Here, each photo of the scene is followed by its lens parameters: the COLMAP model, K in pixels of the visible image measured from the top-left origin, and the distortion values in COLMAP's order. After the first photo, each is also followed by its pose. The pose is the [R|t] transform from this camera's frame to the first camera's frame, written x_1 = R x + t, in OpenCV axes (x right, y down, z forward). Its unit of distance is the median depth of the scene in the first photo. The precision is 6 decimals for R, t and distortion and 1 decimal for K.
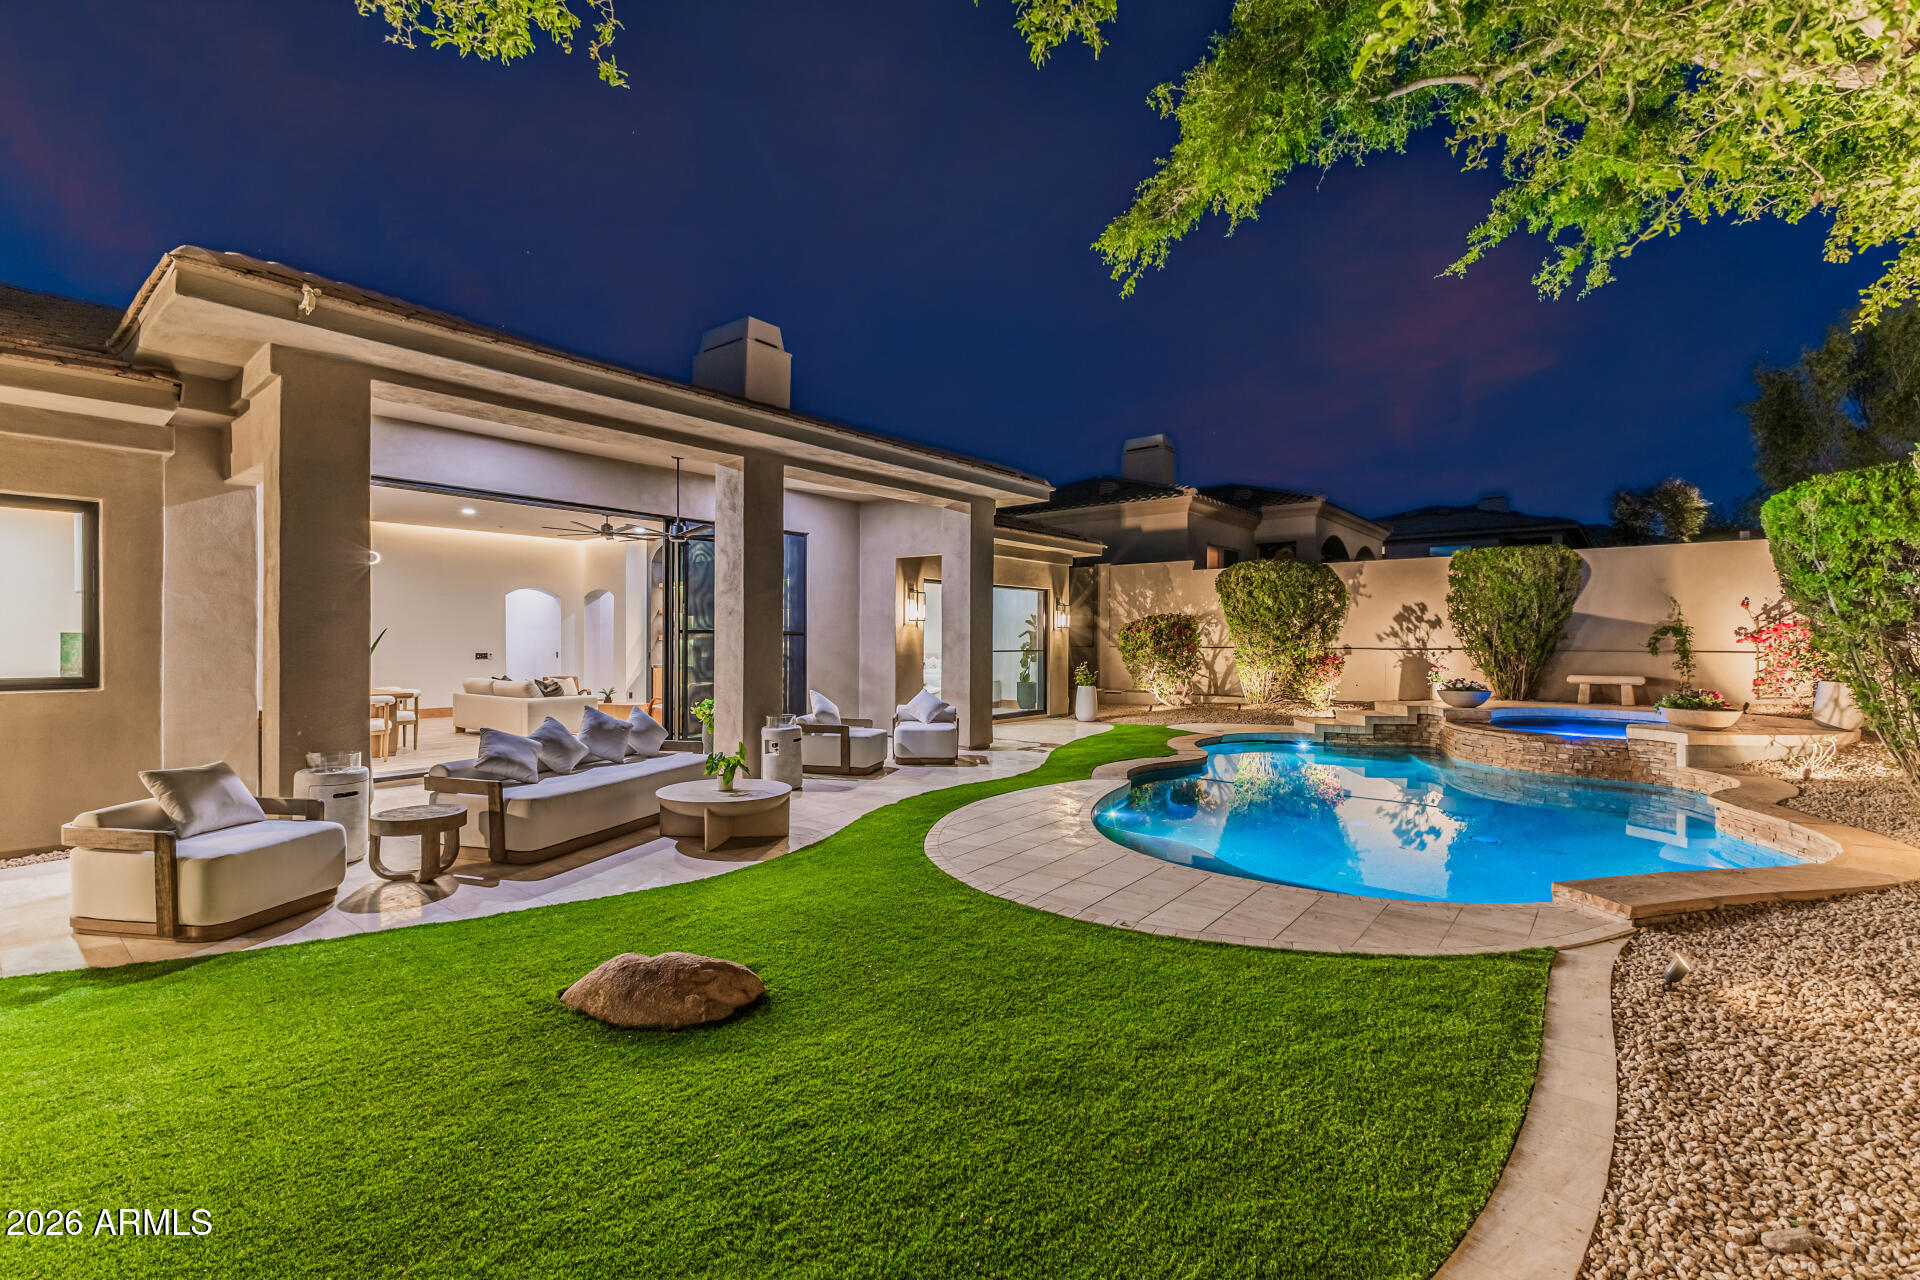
lens RADIAL K [[828.8, 0, 962.5], [0, 828.8, 640.1], [0, 0, 1]] dist [0.003423, -0.000688]
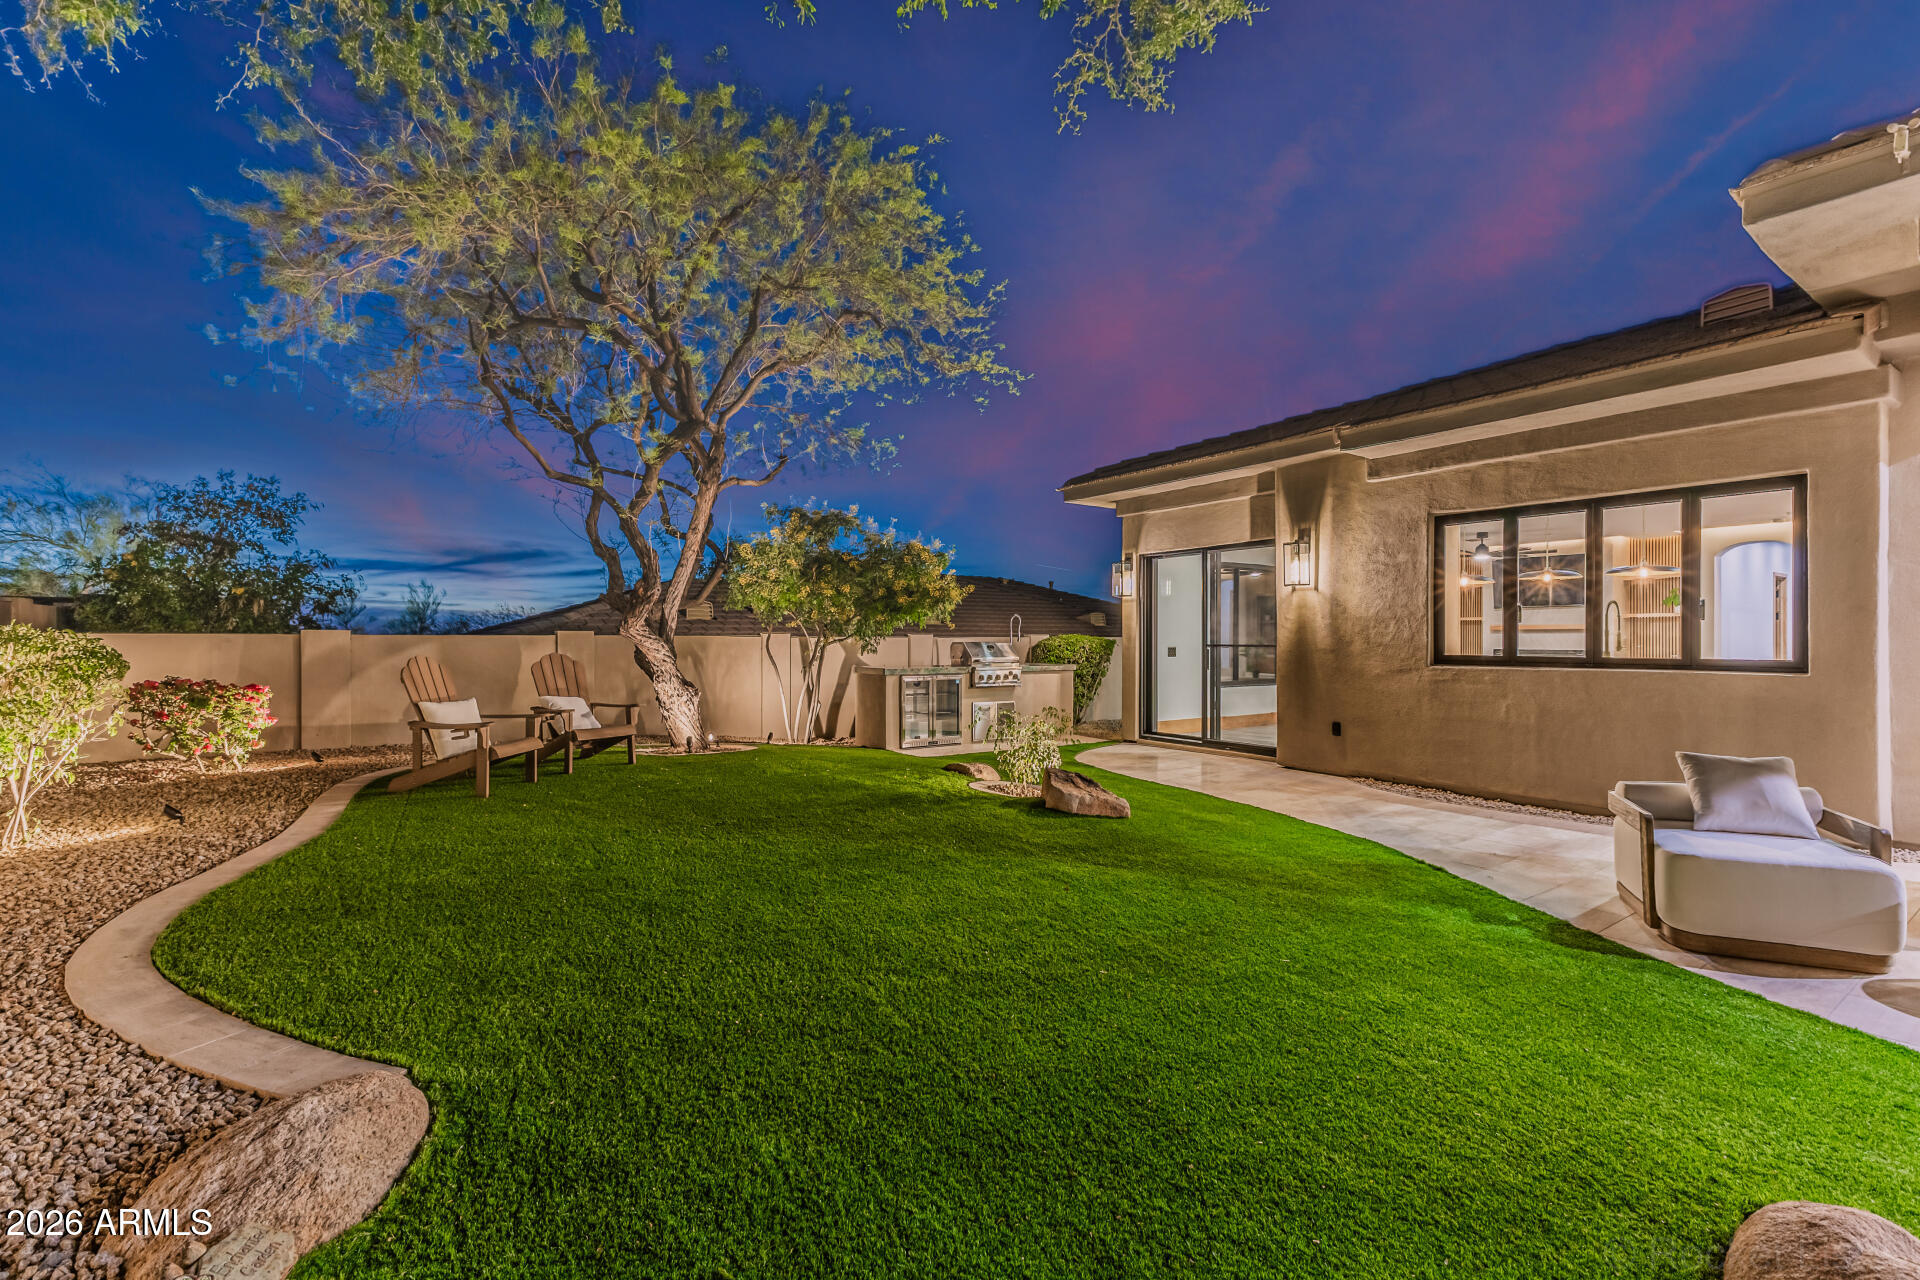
lens RADIAL K [[828.8, 0, 962.4], [0, 828.8, 636.4], [0, 0, 1]] dist [0.003423, -0.000688]
pose [[-0.286377, -0.008098, -0.958083, 0.057073], [-0.004965, 0.999963, -0.006968, 0.013067], [0.958104, 0.002761, -0.286407, 0.172051]]
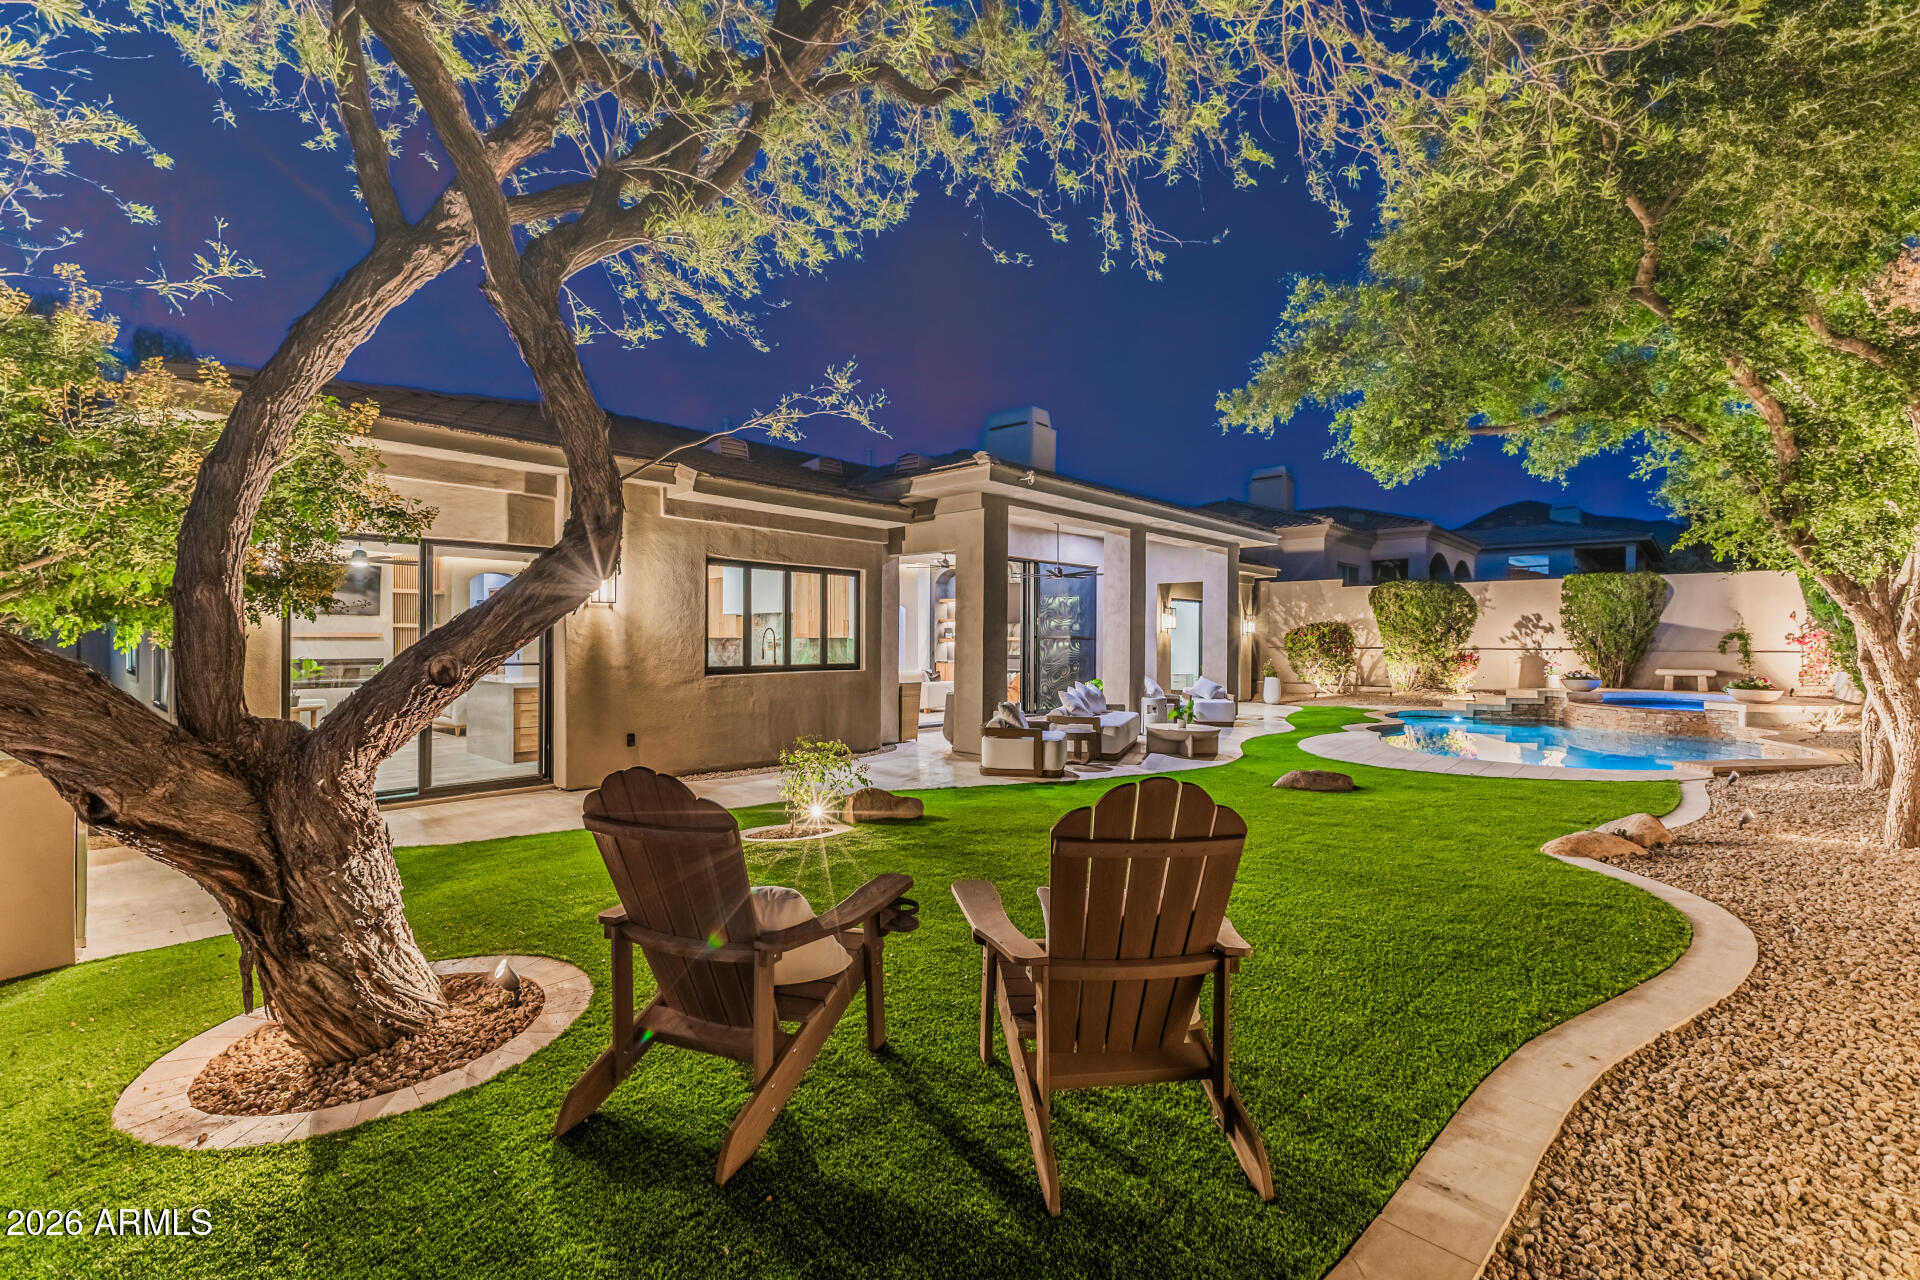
lens RADIAL K [[828.8, 0, 958.1], [0, 828.8, 640.6], [0, 0, 1]] dist [0.003423, -0.000688]
pose [[0.998782, 0.000438, -0.049339, -0.337196], [-0.000406, 1.000000, 0.000667, -0.004056], [0.049339, -0.000646, 0.998782, -0.403677]]
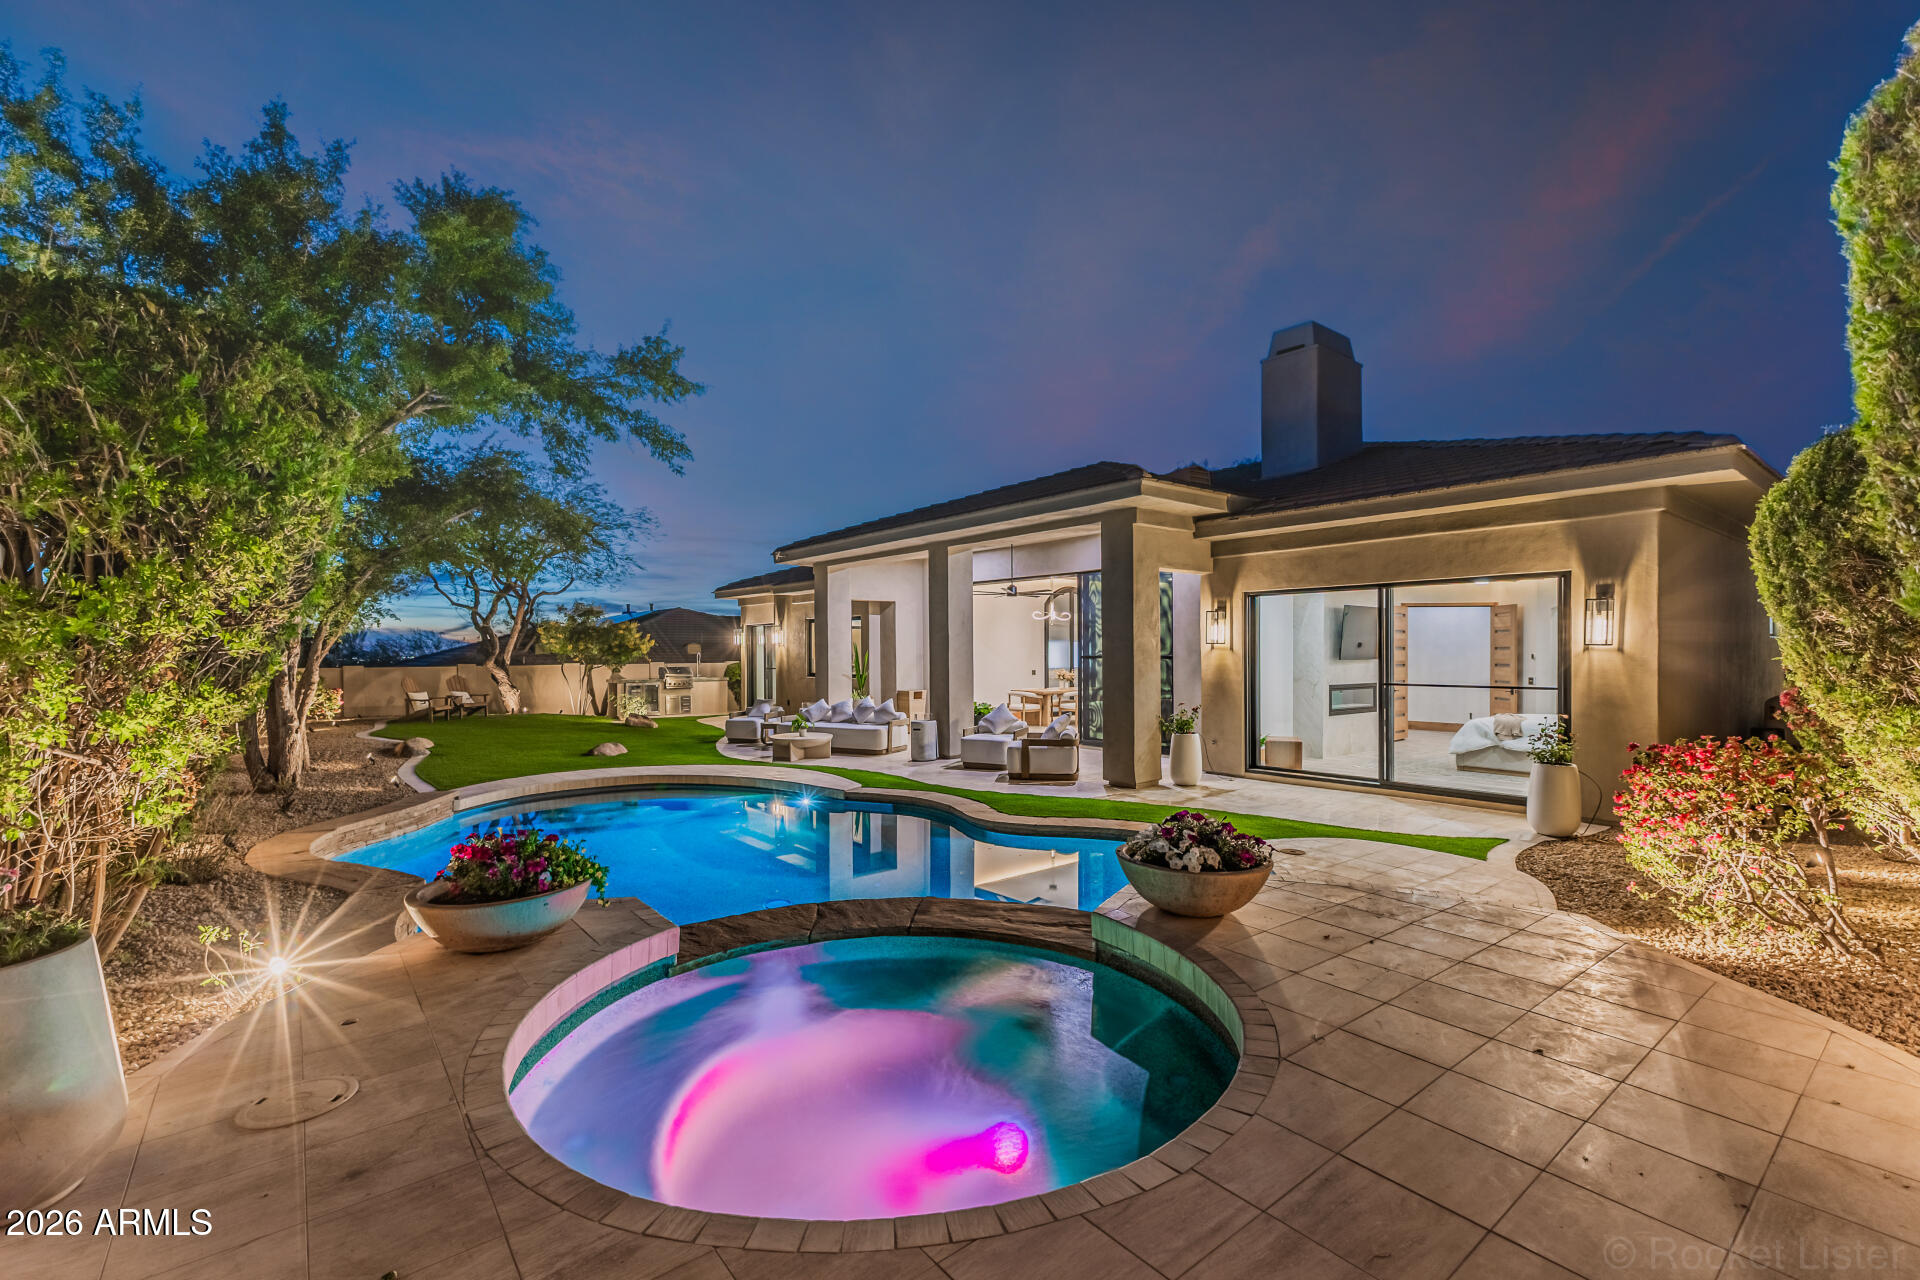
lens RADIAL K [[828.8, 0, 963.8], [0, 828.8, 648.4], [0, 0, 1]] dist [0.003423, -0.000688]
pose [[-0.205600, -0.004955, -0.978624, 0.839720], [0.002500, 0.999981, -0.005589, -0.015069], [0.978633, -0.003596, -0.205583, 0.918322]]
